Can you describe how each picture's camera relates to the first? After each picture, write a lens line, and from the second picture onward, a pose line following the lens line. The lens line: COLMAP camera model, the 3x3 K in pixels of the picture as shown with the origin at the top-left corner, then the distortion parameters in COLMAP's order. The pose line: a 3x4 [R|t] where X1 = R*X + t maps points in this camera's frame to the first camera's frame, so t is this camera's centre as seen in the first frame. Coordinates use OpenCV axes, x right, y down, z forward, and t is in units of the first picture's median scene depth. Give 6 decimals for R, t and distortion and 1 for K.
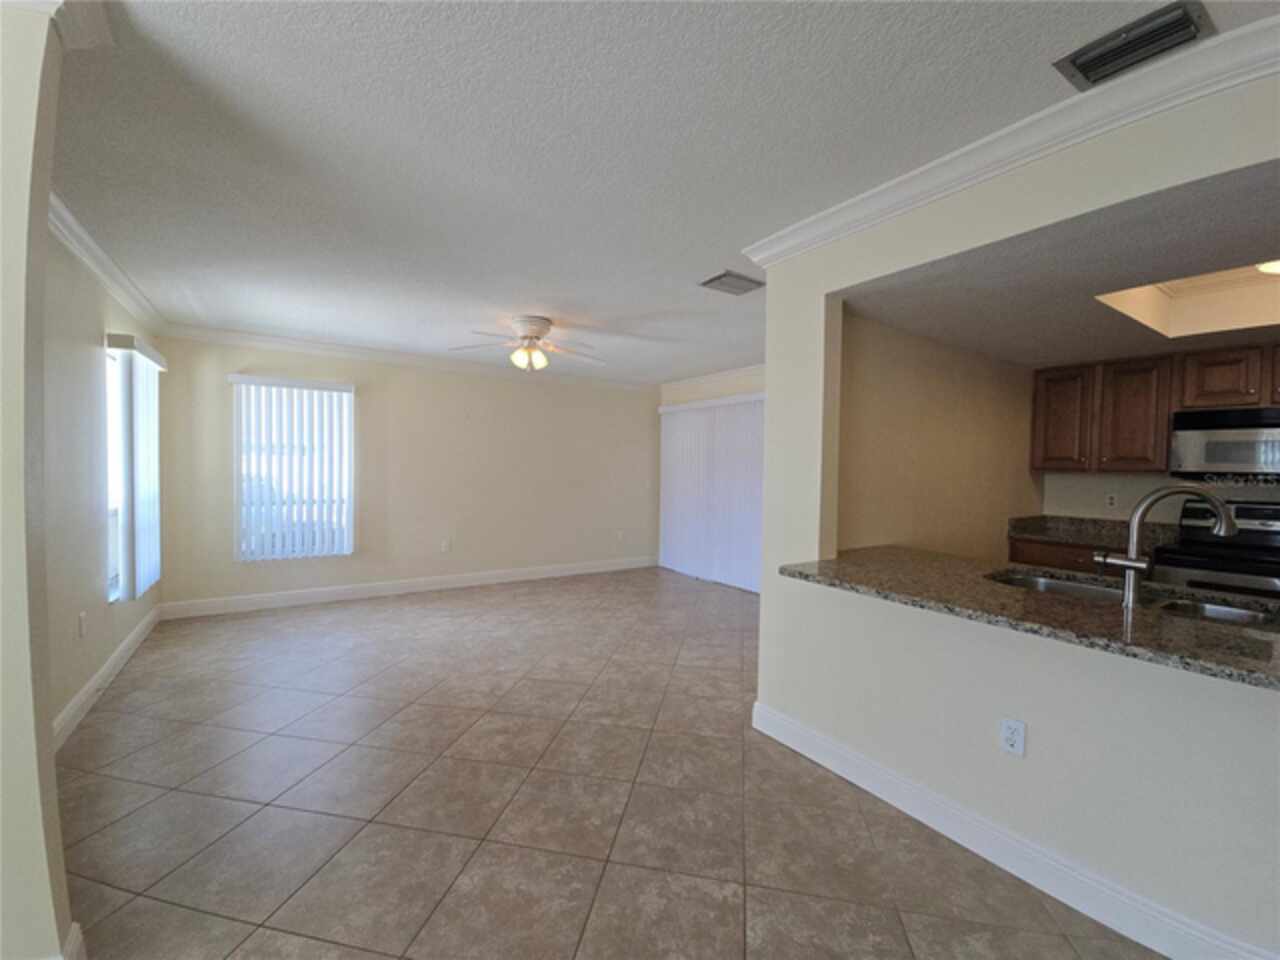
lens RADIAL K [[521.1, 0, 638.7], [0, 521.1, 481.7], [0, 0, 1]] dist [0.000430, 0.000011]
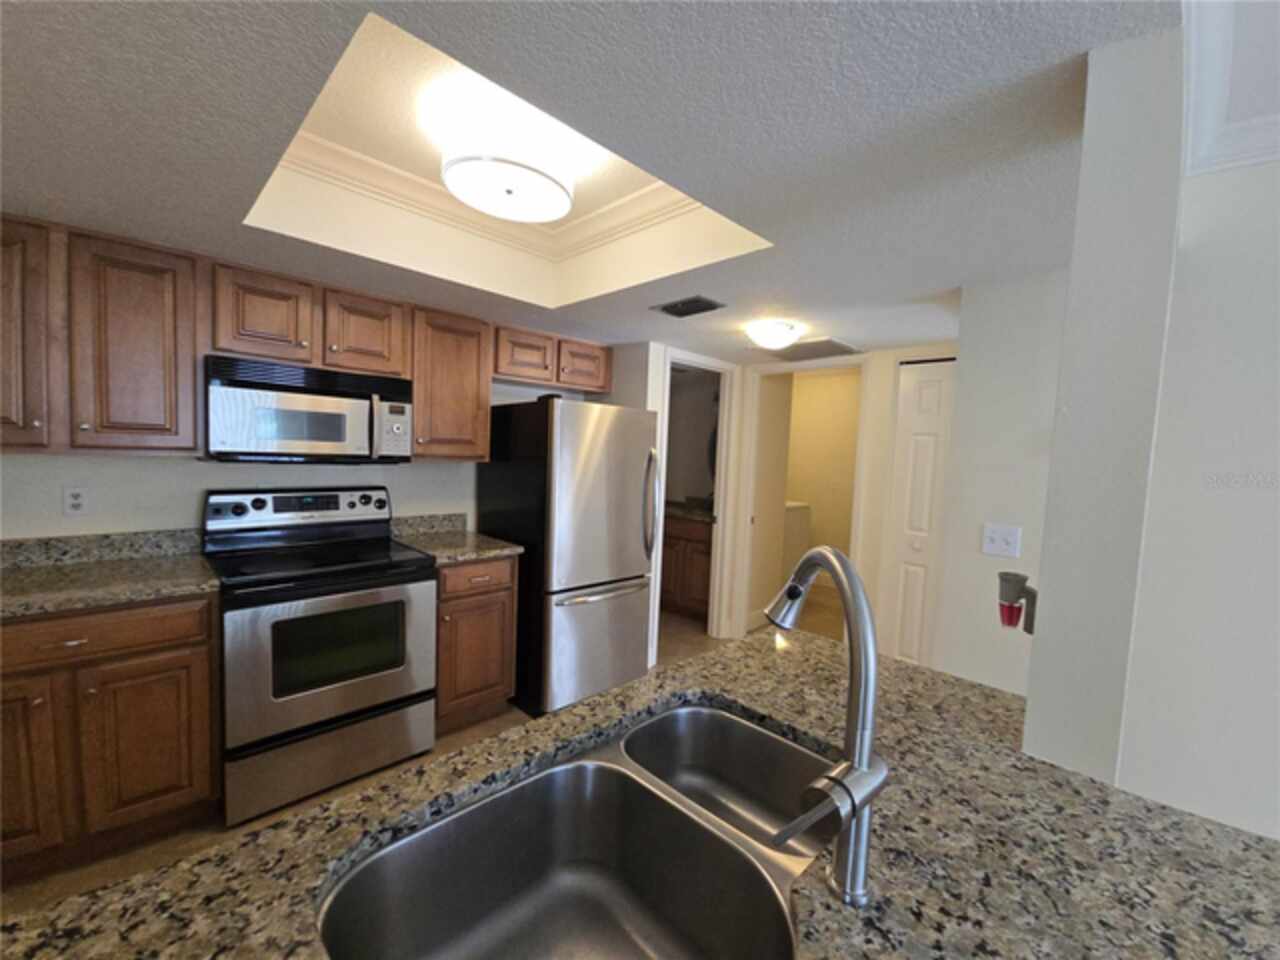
lens RADIAL K [[513.3, 0, 640.0], [0, 513.3, 480.0], [0, 0, 1]] dist [0.000355, -0.005771]
pose [[-0.195578, -0.082012, 0.977253, 0.325217], [-0.017399, 0.996630, 0.080156, -0.042928], [-0.980534, -0.001327, -0.196346, 0.617761]]
